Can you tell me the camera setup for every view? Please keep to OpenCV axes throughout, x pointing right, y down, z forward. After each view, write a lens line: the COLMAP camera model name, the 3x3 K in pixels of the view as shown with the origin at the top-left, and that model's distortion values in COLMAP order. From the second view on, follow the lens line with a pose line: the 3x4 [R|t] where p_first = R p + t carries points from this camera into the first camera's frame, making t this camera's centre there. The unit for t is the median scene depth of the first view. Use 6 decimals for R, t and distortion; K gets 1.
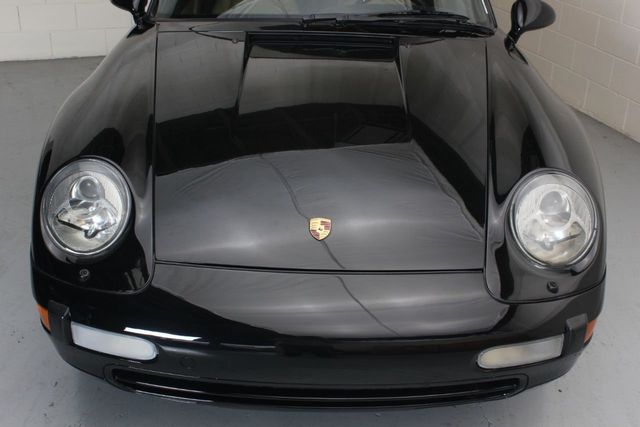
lens RADIAL K [[821.6, 0, 312.0], [0, 821.6, 210.1], [0, 0, 1]] dist [-0.054600, 0.000000]
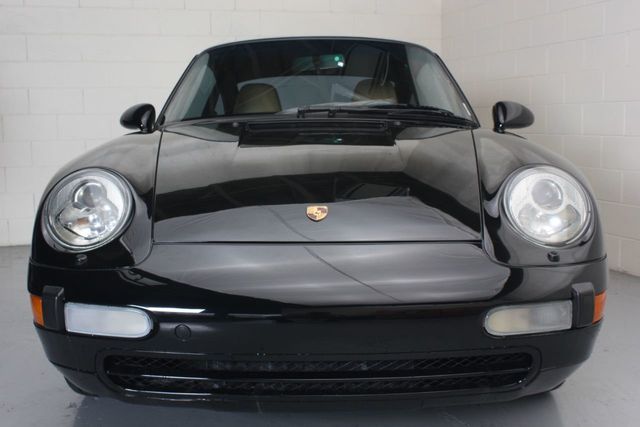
lens RADIAL K [[819.7, 0, 314.8], [0, 819.7, 217.4], [0, 0, 1]] dist [-0.071821, 0.000000]
pose [[0.999419, -0.034067, 0.000966, 0.005847], [0.032238, 0.935831, -0.350971, 0.371830], [0.011053, 0.350798, 0.936386, 0.054785]]
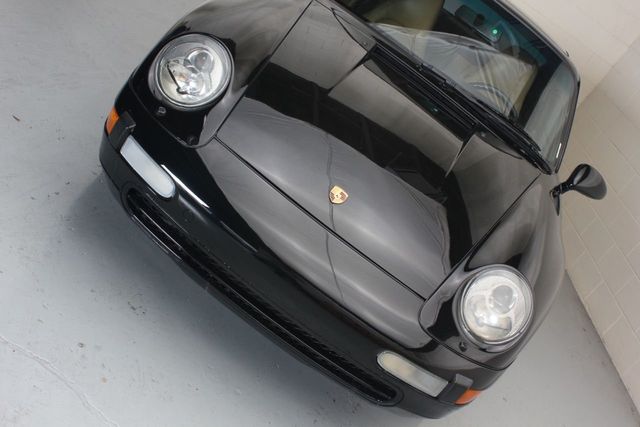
lens RADIAL K [[895.4, 0, 317.3], [0, 895.4, 225.1], [0, 0, 1]] dist [-0.025194, 0.000000]
pose [[0.805971, 0.591731, -0.016270, 0.032382], [-0.591545, 0.804086, -0.059335, 0.151066], [-0.022028, 0.057447, 0.998106, -0.323770]]
